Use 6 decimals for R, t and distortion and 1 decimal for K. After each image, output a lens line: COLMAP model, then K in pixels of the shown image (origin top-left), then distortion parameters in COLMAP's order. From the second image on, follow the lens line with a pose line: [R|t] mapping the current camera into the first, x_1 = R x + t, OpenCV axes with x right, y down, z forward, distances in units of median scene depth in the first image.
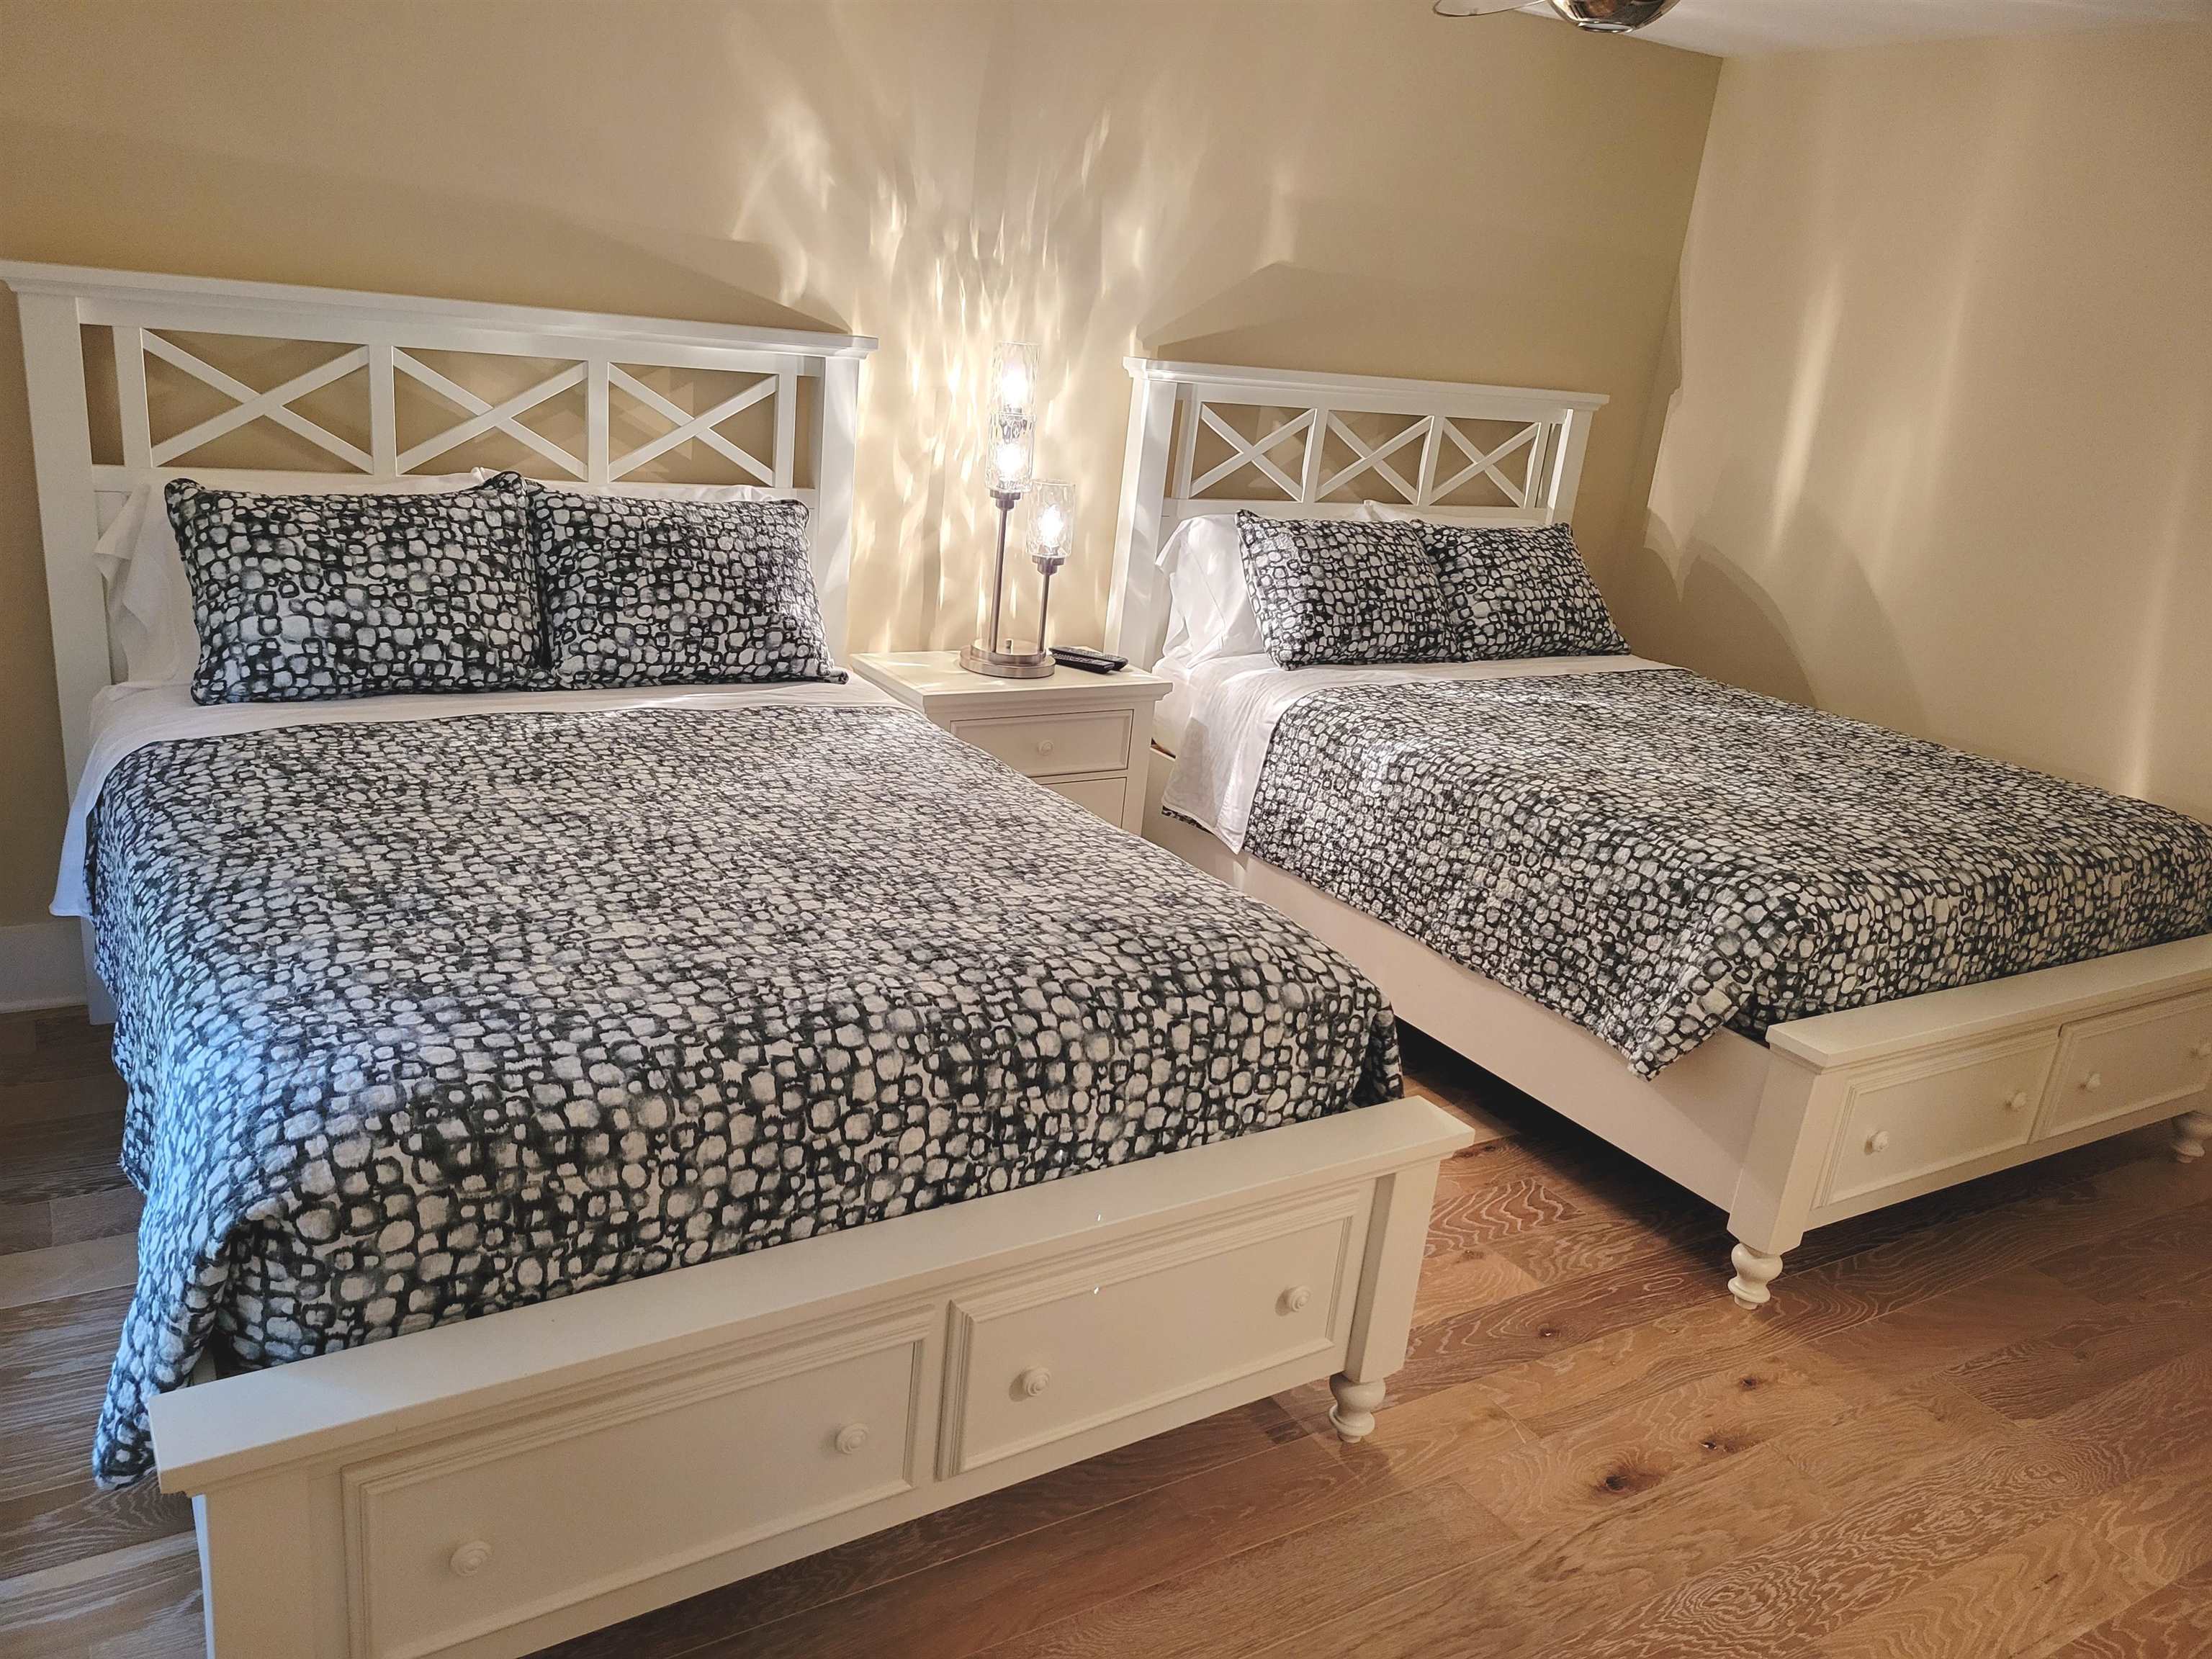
lens RADIAL K [[1663.1, 0, 1098.6], [0, 1663.1, 833.8], [0, 0, 1]] dist [0.059772, -0.022624]
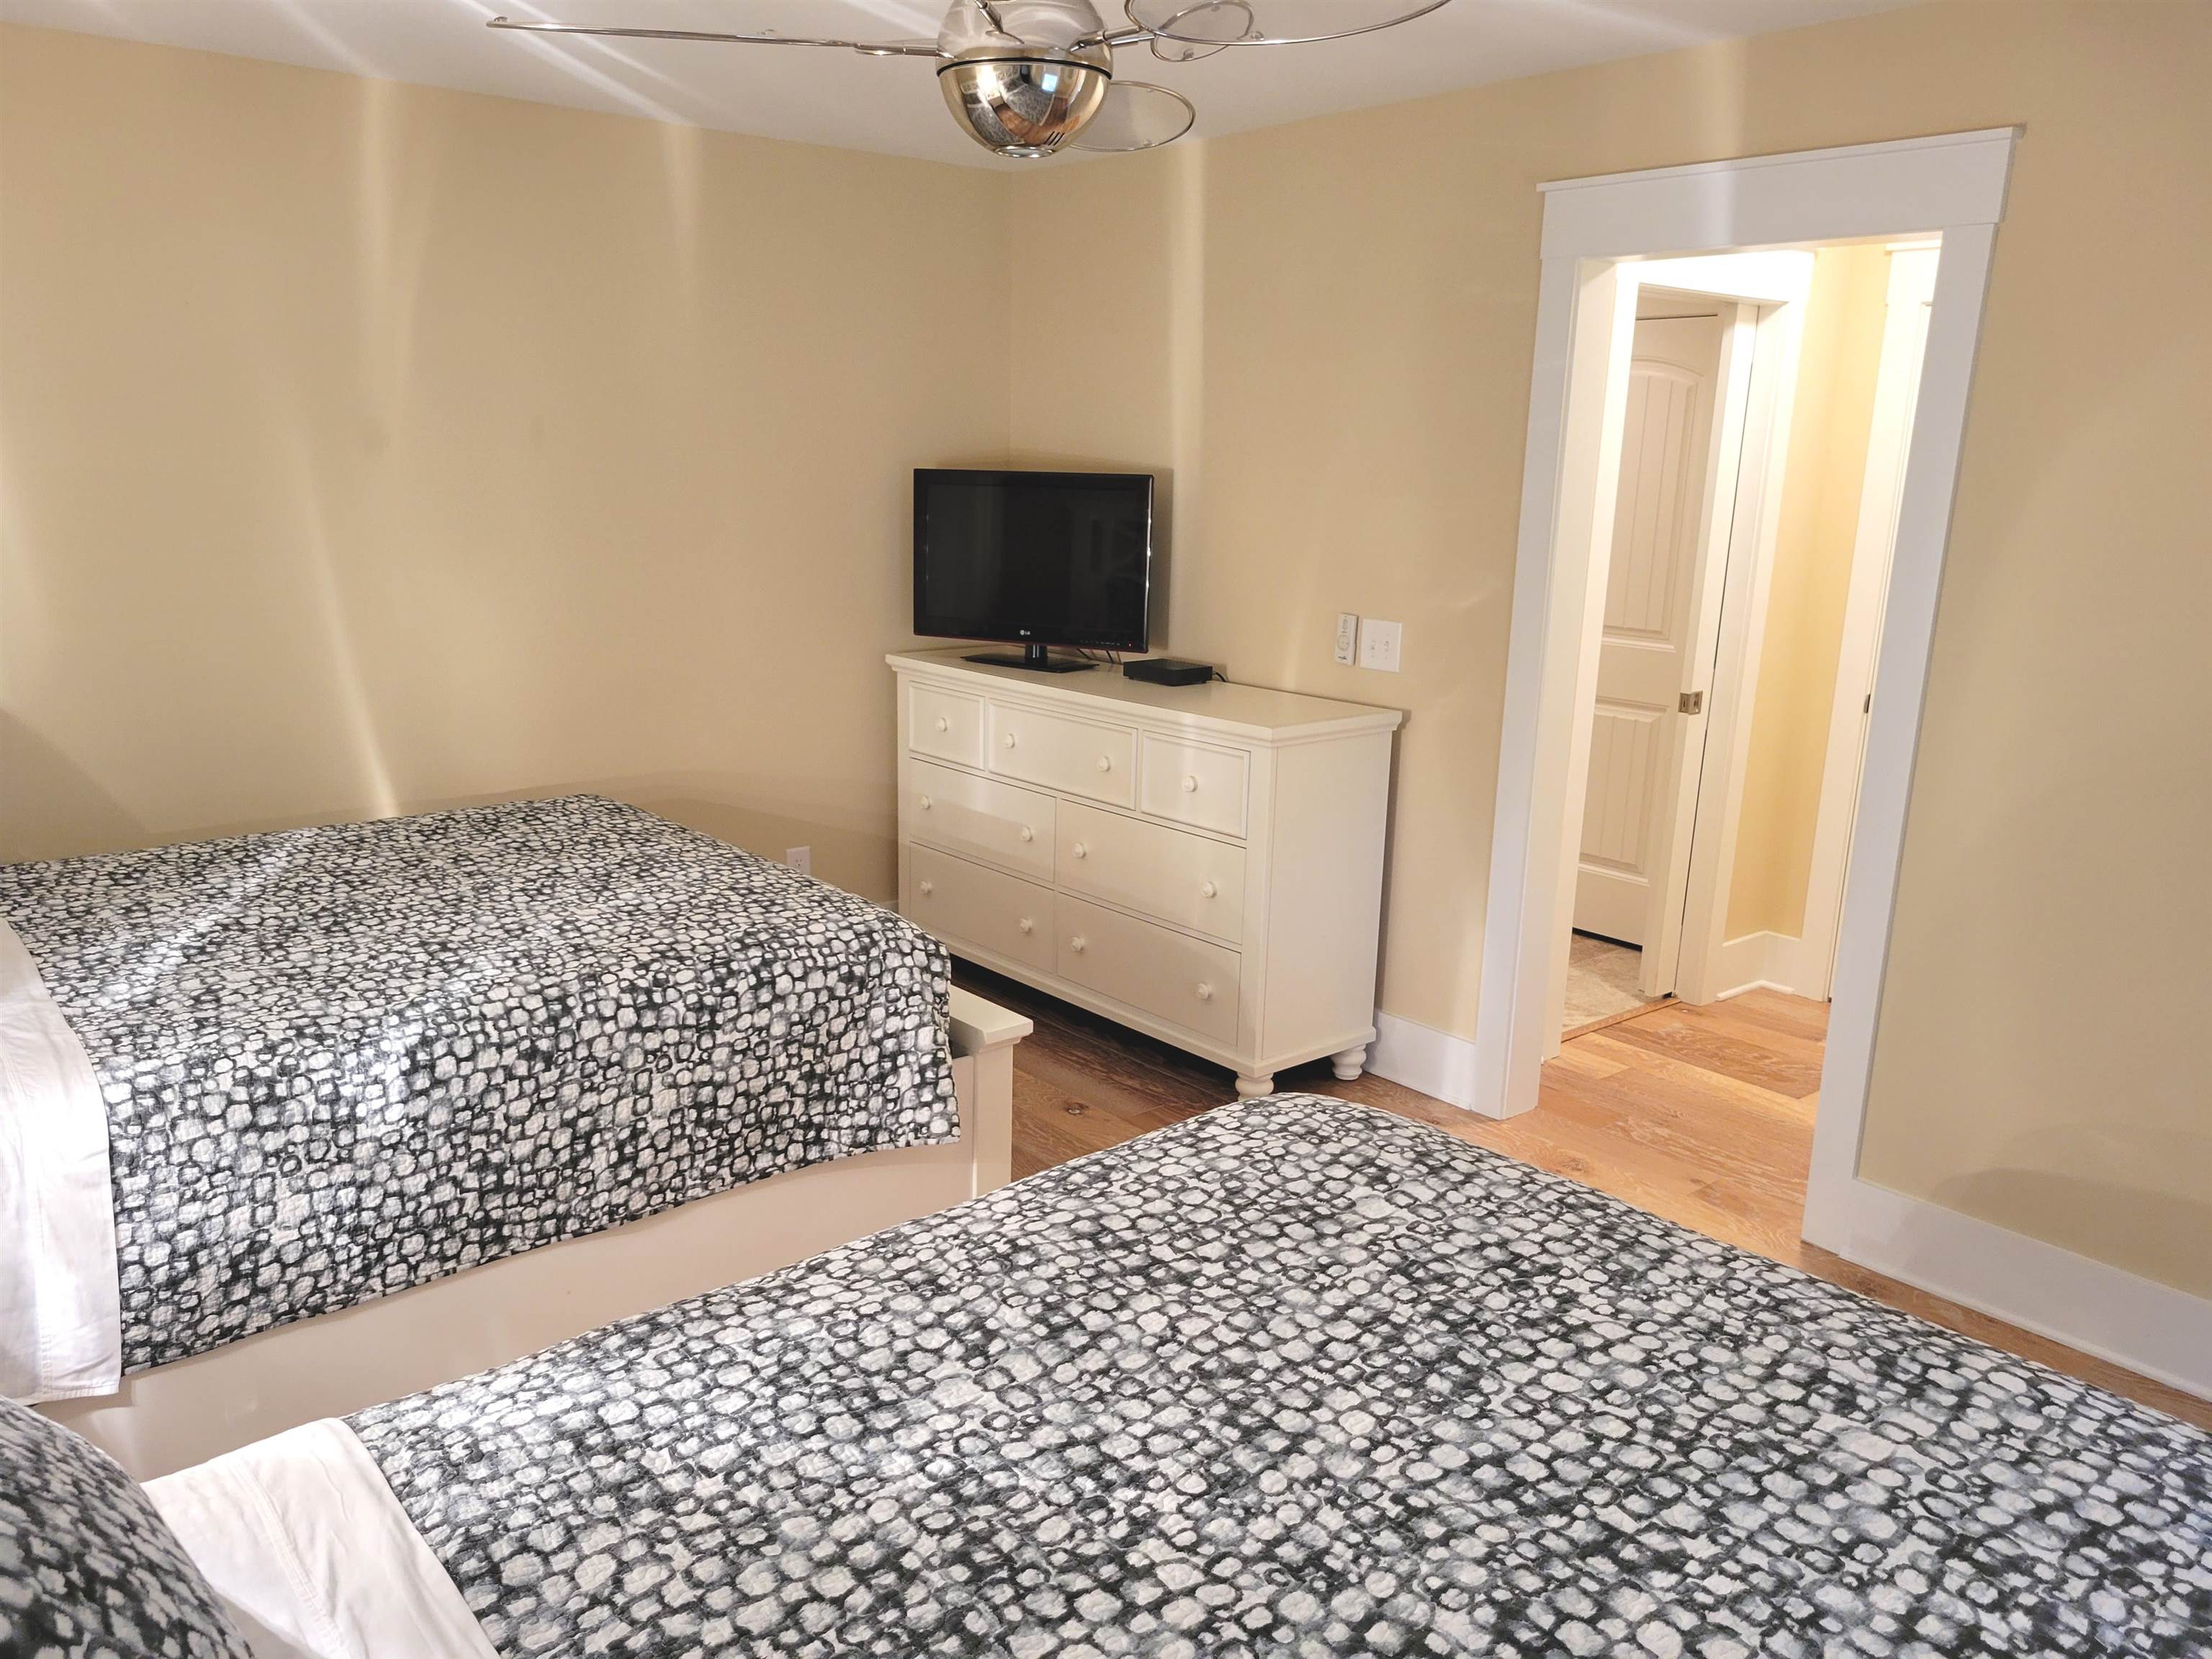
lens RADIAL K [[1595.8, 0, 1097.3], [0, 1595.8, 828.3], [0, 0, 1]] dist [0.013694, 0.003182]
pose [[-0.124918, -0.327051, 0.936714, -0.474109], [0.276092, 0.895361, 0.349432, -0.300724], [-0.952979, 0.302270, -0.021550, 0.748576]]
